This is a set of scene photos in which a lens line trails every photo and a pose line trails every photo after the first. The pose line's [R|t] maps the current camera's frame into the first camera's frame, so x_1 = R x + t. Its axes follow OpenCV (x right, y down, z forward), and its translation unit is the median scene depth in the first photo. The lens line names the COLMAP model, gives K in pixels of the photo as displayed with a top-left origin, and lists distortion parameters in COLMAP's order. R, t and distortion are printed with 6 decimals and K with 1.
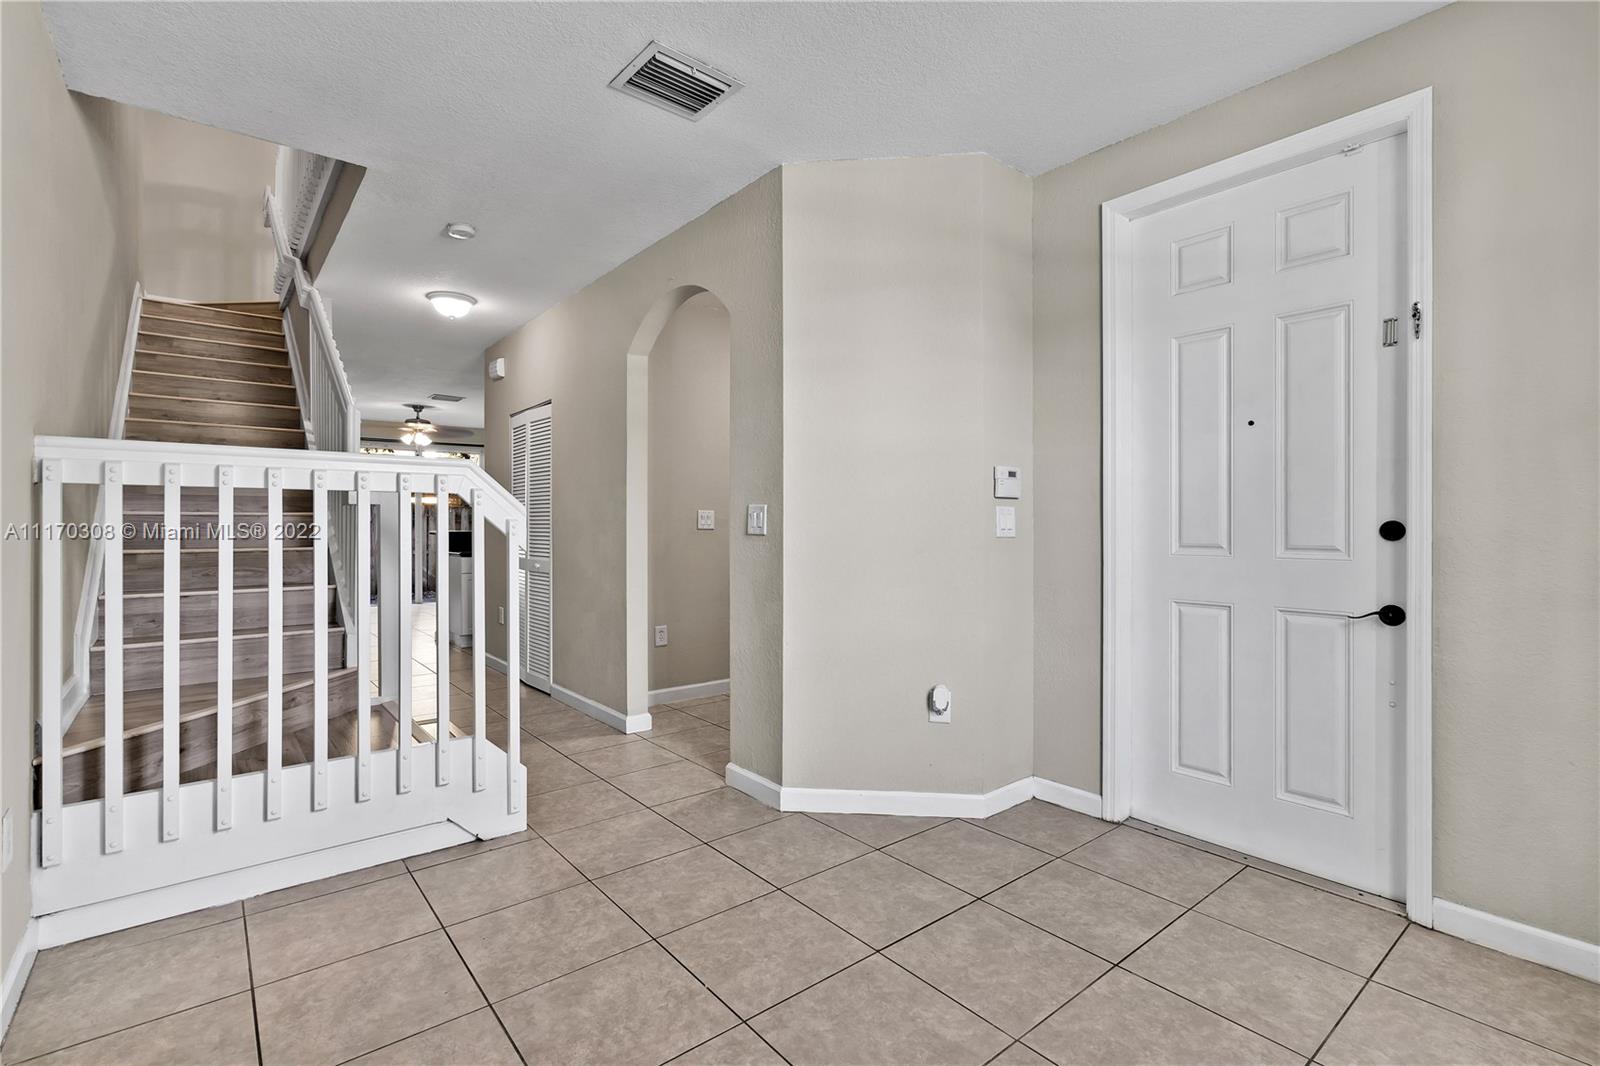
lens RADIAL K [[734.4, 0, 798.8], [0, 734.4, 526.2], [0, 0, 1]] dist [0.001389, 0.000258]
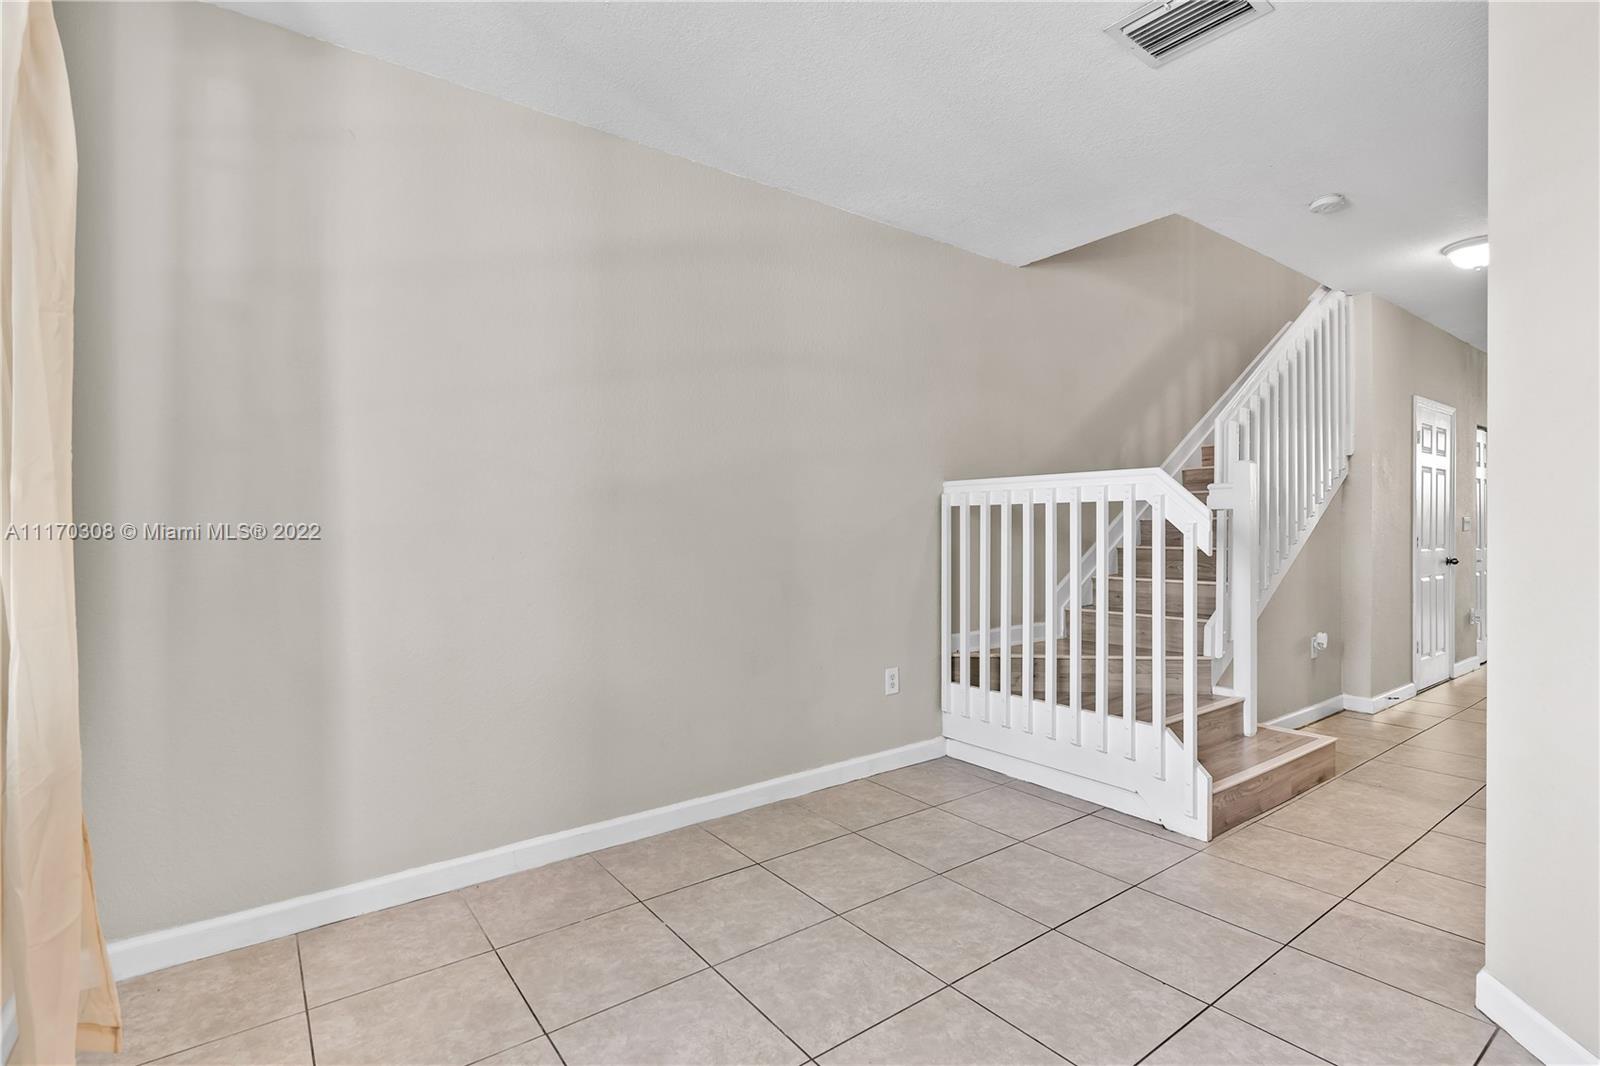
lens RADIAL K [[734.4, 0, 790.9], [0, 734.4, 535.5], [0, 0, 1]] dist [0.001389, 0.000258]
pose [[-0.044283, 0.006799, -0.998996, 0.705354], [0.006143, 0.999960, 0.006533, -0.001394], [0.999000, -0.005848, -0.044323, 0.564565]]
